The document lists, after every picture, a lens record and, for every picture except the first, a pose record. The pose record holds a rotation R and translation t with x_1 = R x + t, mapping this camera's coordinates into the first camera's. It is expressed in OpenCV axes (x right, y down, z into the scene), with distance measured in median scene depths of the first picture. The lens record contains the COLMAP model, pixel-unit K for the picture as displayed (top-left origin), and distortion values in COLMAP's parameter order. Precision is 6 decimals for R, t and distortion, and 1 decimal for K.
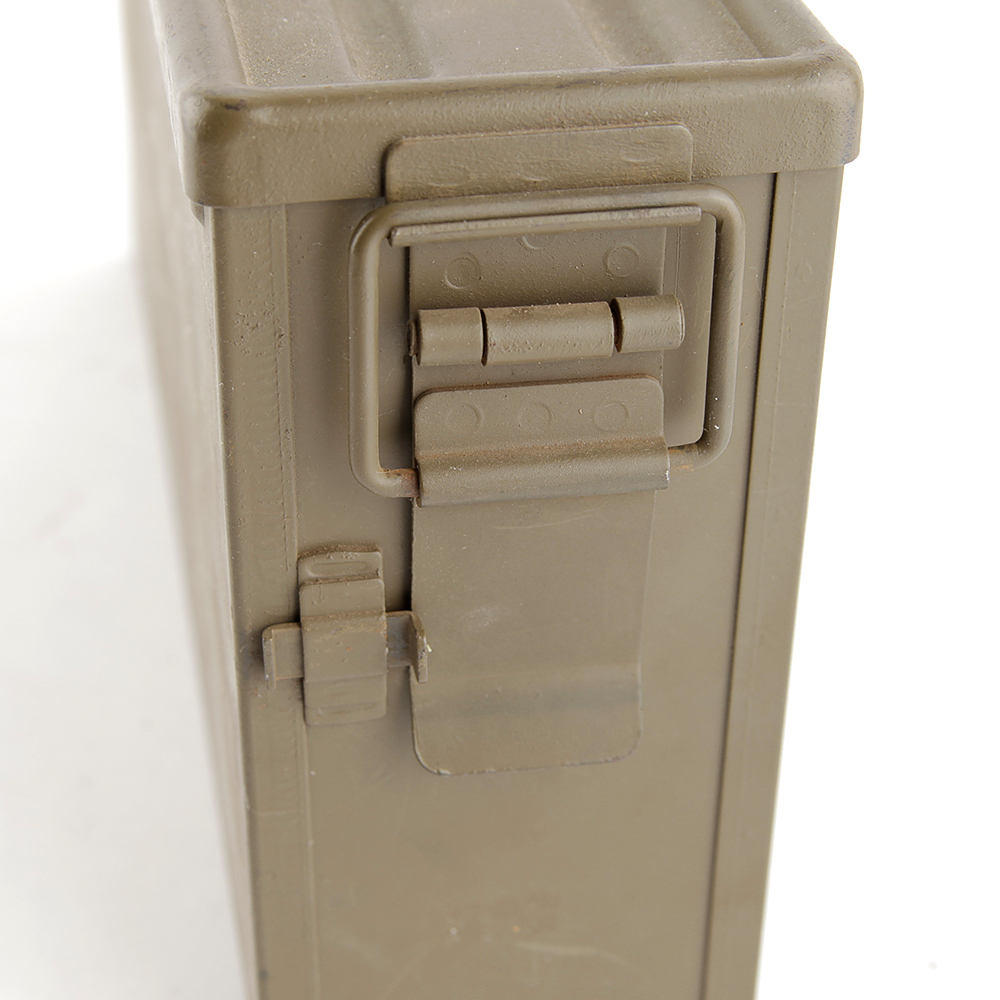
lens RADIAL K [[2457.8, 0, 500.0], [0, 2457.8, 500.0], [0, 0, 1]] dist [-0.004859, 0.102844]
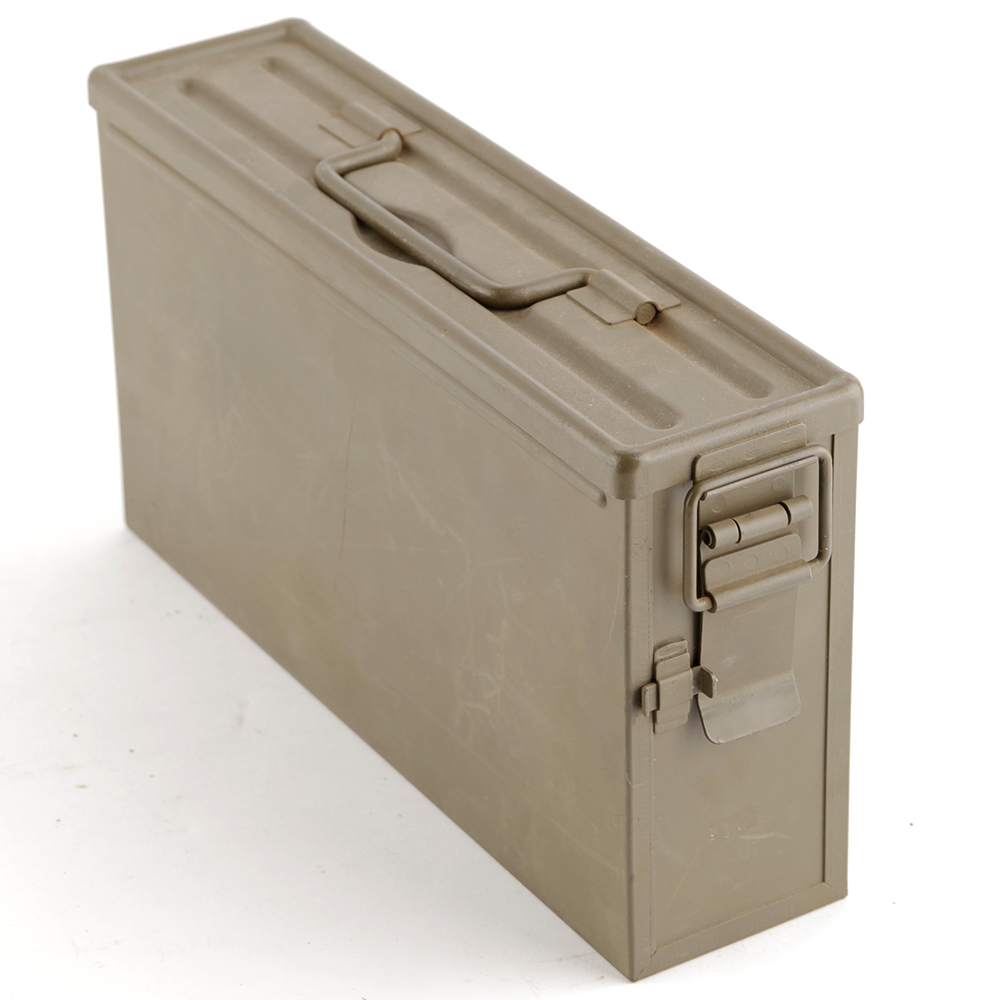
lens RADIAL K [[4122.9, 0, 500.0], [0, 4122.9, 500.0], [0, 0, 1]] dist [0.204838, -0.060890]
pose [[0.935540, -0.214275, 0.280803, -1.244794], [0.232183, 0.972155, -0.031721, -0.022346], [-0.266187, 0.094874, 0.959241, -2.543971]]
